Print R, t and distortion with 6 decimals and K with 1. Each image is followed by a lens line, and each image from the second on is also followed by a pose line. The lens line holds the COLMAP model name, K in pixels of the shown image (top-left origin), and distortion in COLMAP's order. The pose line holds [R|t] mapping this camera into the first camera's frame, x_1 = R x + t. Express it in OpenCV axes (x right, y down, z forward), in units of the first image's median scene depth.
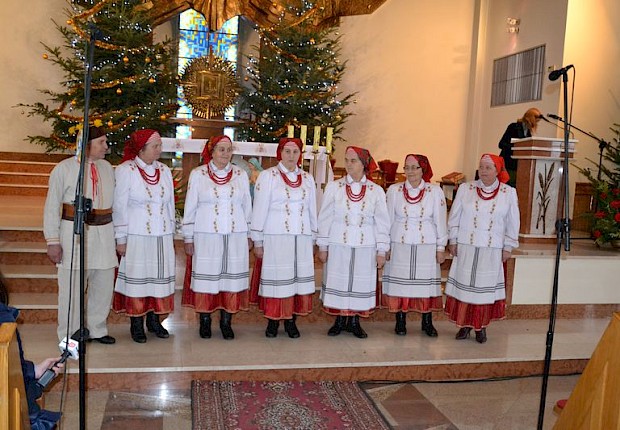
lens RADIAL K [[609.8, 0, 310.0], [0, 609.8, 215.0], [0, 0, 1]] dist [-0.042759, 0.024416]
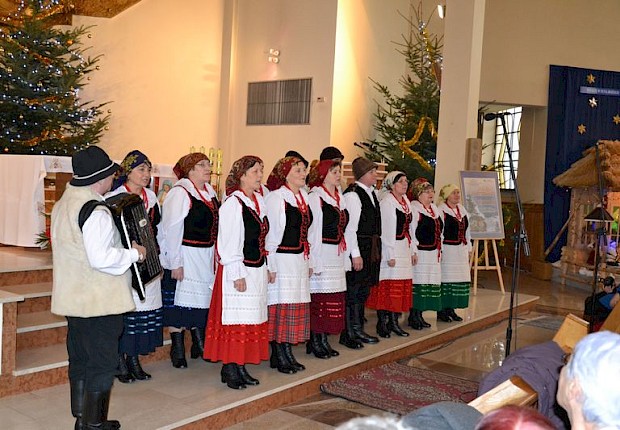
lens RADIAL K [[655.3, 0, 310.8], [0, 655.3, 221.9], [0, 0, 1]] dist [-0.008449, 0.003329]
pose [[0.756346, -0.048822, 0.652347, -0.400343], [0.045052, 0.998731, 0.022512, -0.025363], [-0.652619, 0.012363, 0.757586, 0.028417]]
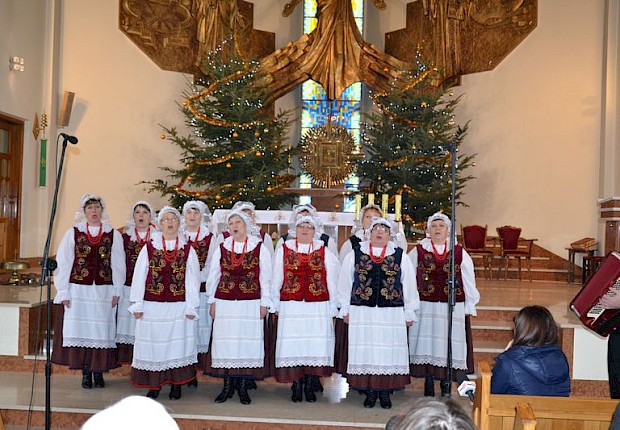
lens RADIAL K [[692.7, 0, 310.0], [0, 692.7, 215.0], [0, 0, 1]] dist [-0.034581, 0.023163]
pose [[0.959462, -0.027700, -0.280472, 0.141747], [-0.003936, 0.993744, -0.111608, 0.010353], [0.281809, 0.108188, 0.953351, -0.074633]]
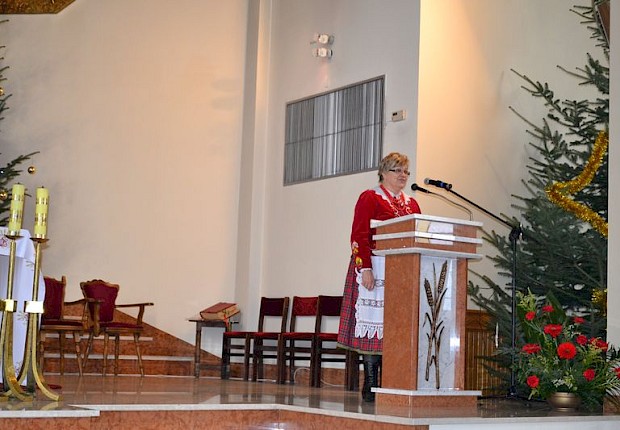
lens RADIAL K [[1090.2, 0, 310.0], [0, 1090.2, 215.0], [0, 0, 1]] dist [-0.040214, 0.094931]
pose [[0.919861, 0.025034, 0.391445, -0.077140], [0.048175, 0.983195, -0.176085, 0.029711], [-0.389275, 0.180831, 0.903197, 0.080324]]
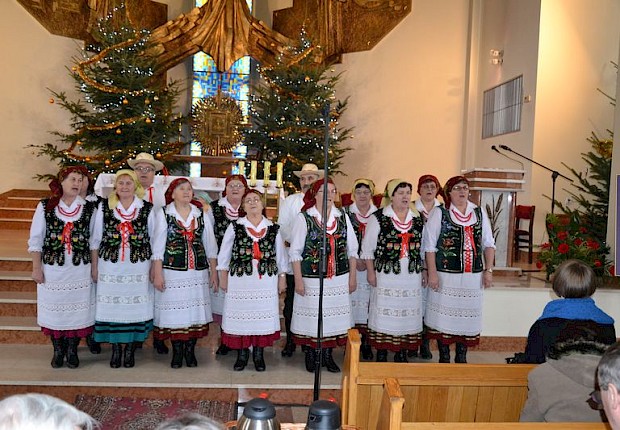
lens RADIAL K [[624.1, 0, 310.0], [0, 624.1, 215.0], [0, 0, 1]] dist [-0.030180, 0.023587]
pose [[0.992776, -0.006221, -0.119822, 0.142153], [-0.000964, 0.998209, -0.059816, 0.006455], [0.119979, 0.059500, 0.990992, -0.029535]]
